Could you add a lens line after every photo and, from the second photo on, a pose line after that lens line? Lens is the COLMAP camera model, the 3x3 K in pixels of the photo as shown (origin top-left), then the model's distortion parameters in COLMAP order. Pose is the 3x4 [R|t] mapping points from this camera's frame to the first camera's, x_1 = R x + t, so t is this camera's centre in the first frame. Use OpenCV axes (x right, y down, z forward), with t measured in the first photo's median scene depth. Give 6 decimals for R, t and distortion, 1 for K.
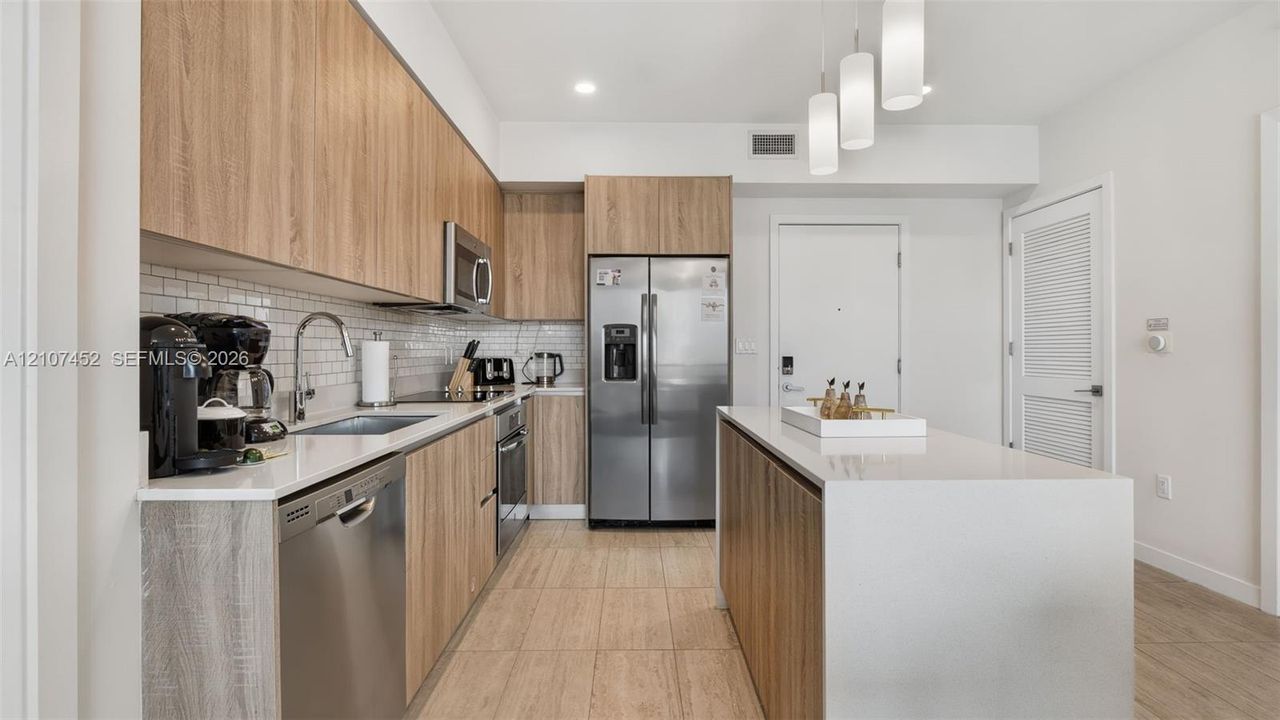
lens RADIAL K [[592.8, 0, 643.9], [0, 592.8, 354.7], [0, 0, 1]] dist [-0.005290, -0.000526]
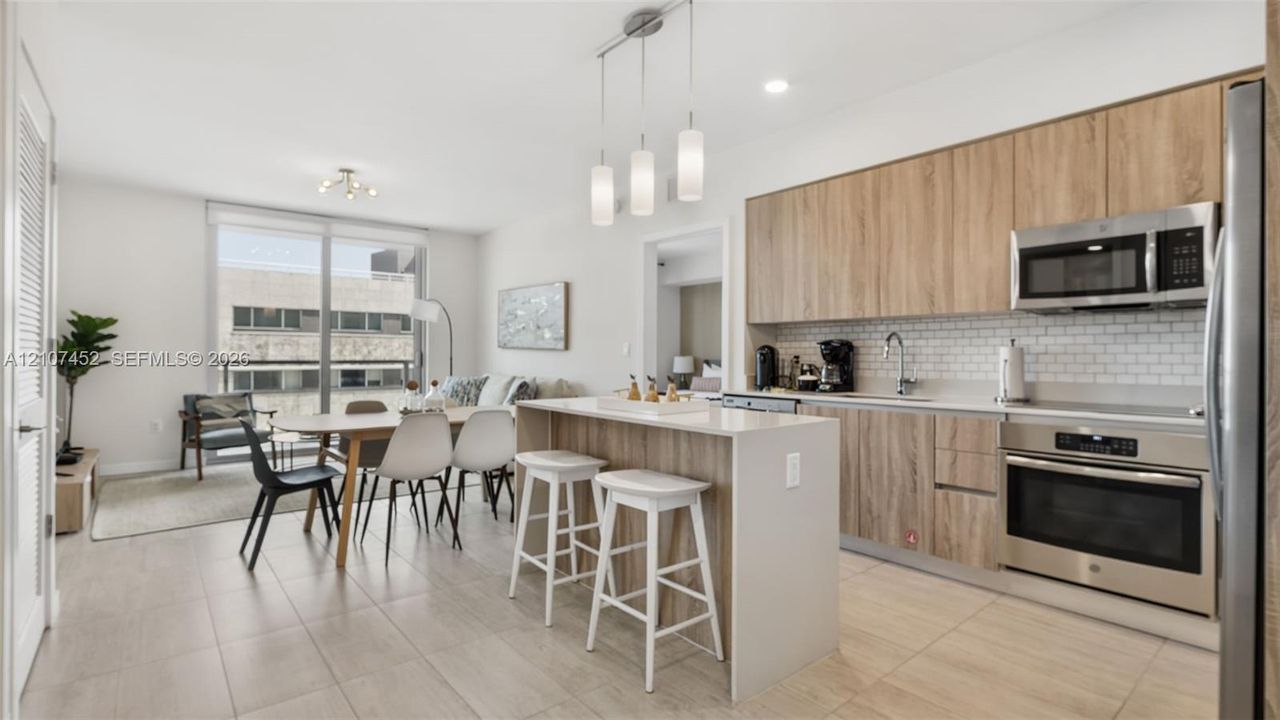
lens RADIAL K [[592.8, 0, 632.7], [0, 592.8, 348.7], [0, 0, 1]] dist [-0.005290, -0.000526]
pose [[-0.785090, -0.006973, -0.619343, 1.474331], [-0.011183, 0.999933, 0.002918, -0.027838], [0.619281, 0.009217, -0.785115, 2.430776]]
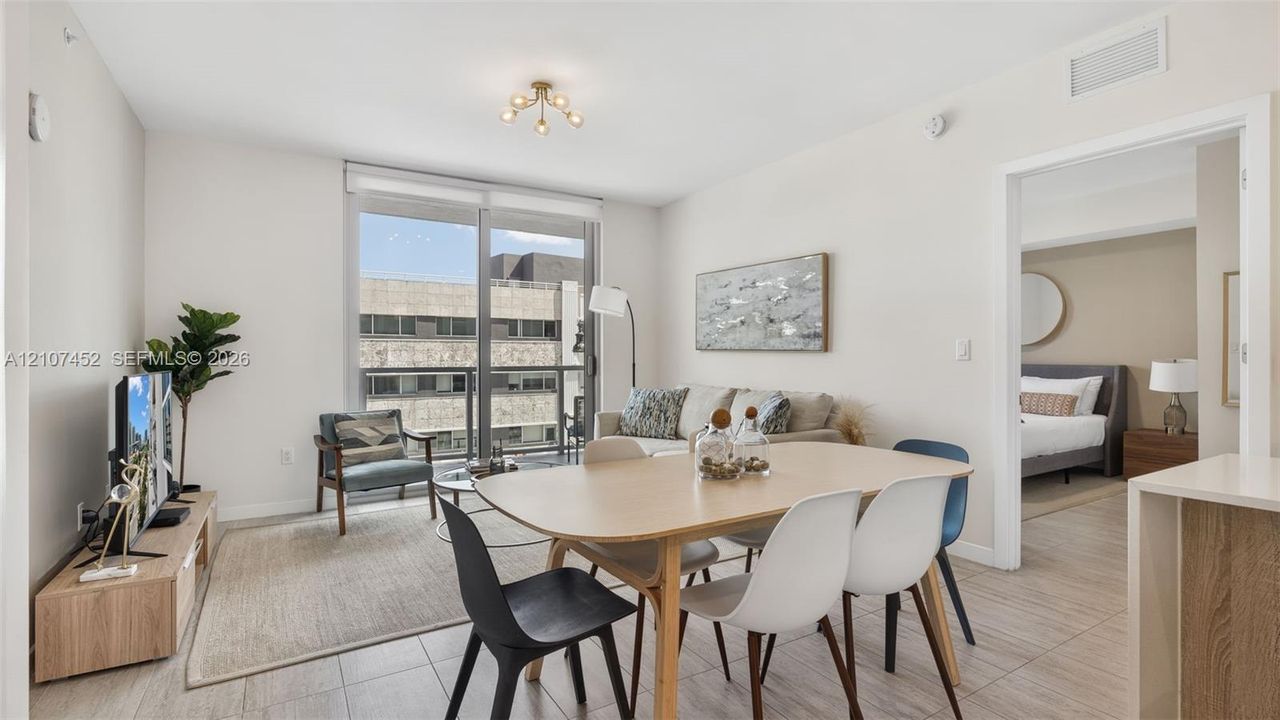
lens RADIAL K [[592.8, 0, 638.6], [0, 592.8, 353.7], [0, 0, 1]] dist [-0.005290, -0.000526]
pose [[-0.866376, 0.000454, -0.499391, 1.480165], [-0.002783, 0.999980, 0.005738, -0.007551], [0.499384, 0.006362, -0.866358, 1.043147]]
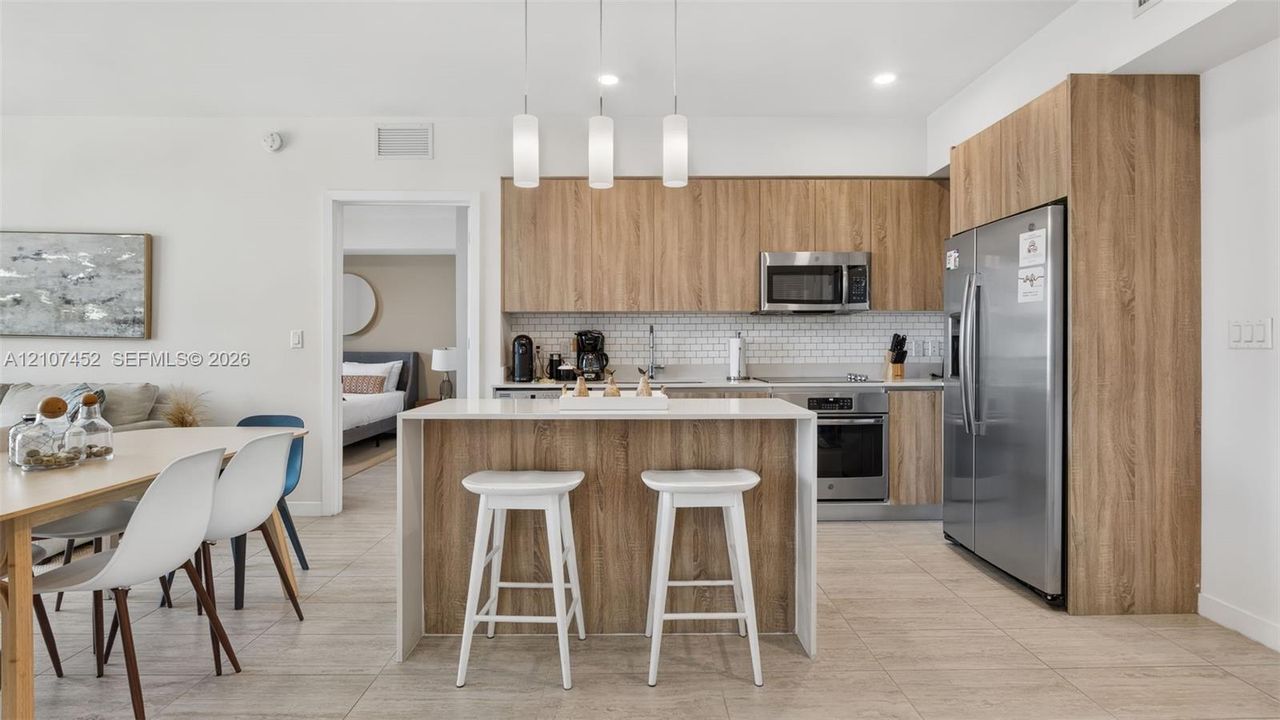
lens RADIAL K [[592.8, 0, 636.6], [0, 592.8, 349.4], [0, 0, 1]] dist [-0.005290, -0.000526]
pose [[-0.013778, 0.008461, -0.999869, 1.888503], [-0.013543, 0.999871, 0.008648, -0.009674], [0.999813, 0.013660, -0.013662, 1.254301]]
